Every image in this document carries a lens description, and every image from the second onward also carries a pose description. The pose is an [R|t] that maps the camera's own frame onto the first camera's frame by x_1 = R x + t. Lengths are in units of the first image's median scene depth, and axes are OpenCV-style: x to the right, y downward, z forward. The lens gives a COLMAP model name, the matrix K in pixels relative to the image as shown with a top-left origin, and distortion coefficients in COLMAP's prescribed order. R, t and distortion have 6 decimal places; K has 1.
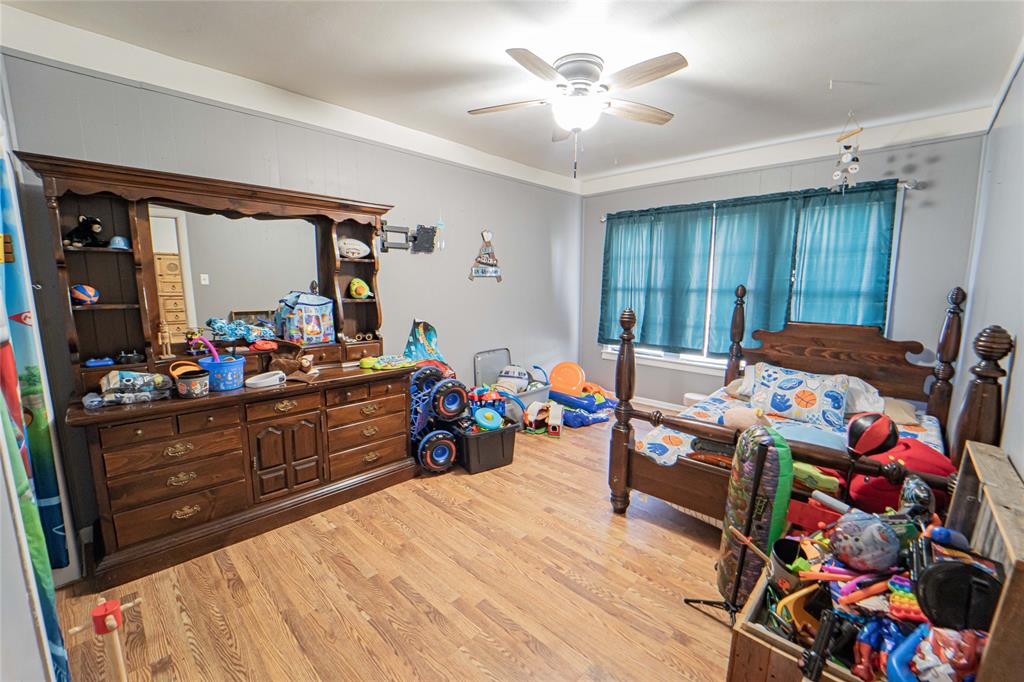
lens RADIAL K [[423.0, 0, 512.4], [0, 423.0, 354.5], [0, 0, 1]] dist [-0.020020, -0.000501]
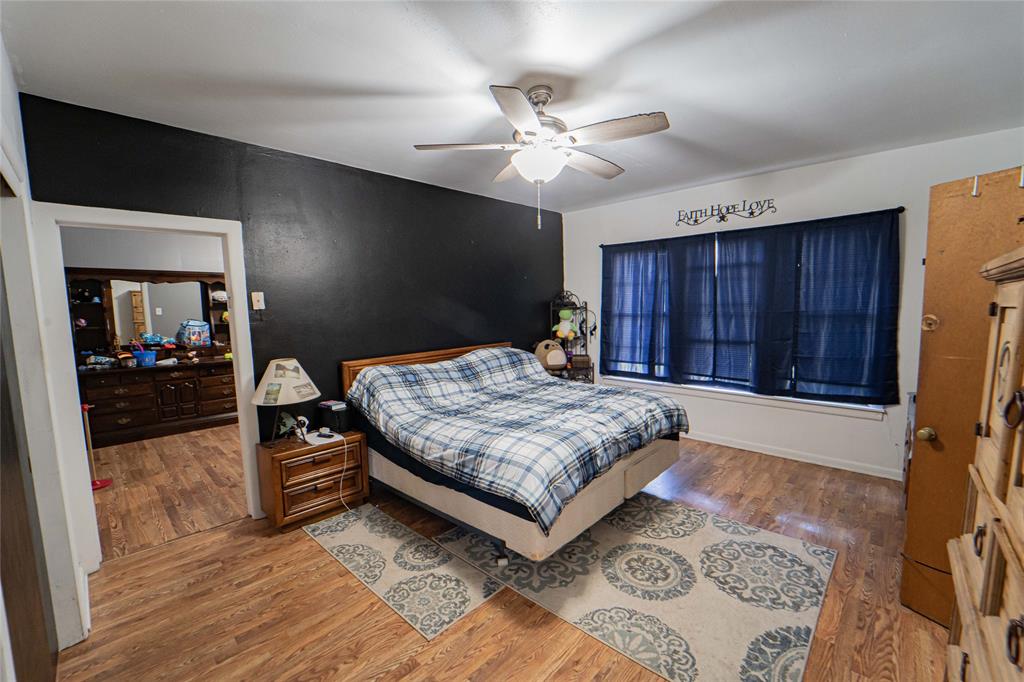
lens RADIAL K [[423.0, 0, 512.4], [0, 423.0, 354.5], [0, 0, 1]] dist [-0.020020, -0.000501]
pose [[0.999768, -0.017981, 0.011872, 1.099145], [0.018535, 0.998661, -0.048302, 0.154116], [-0.010988, 0.048511, 0.998762, -1.080986]]
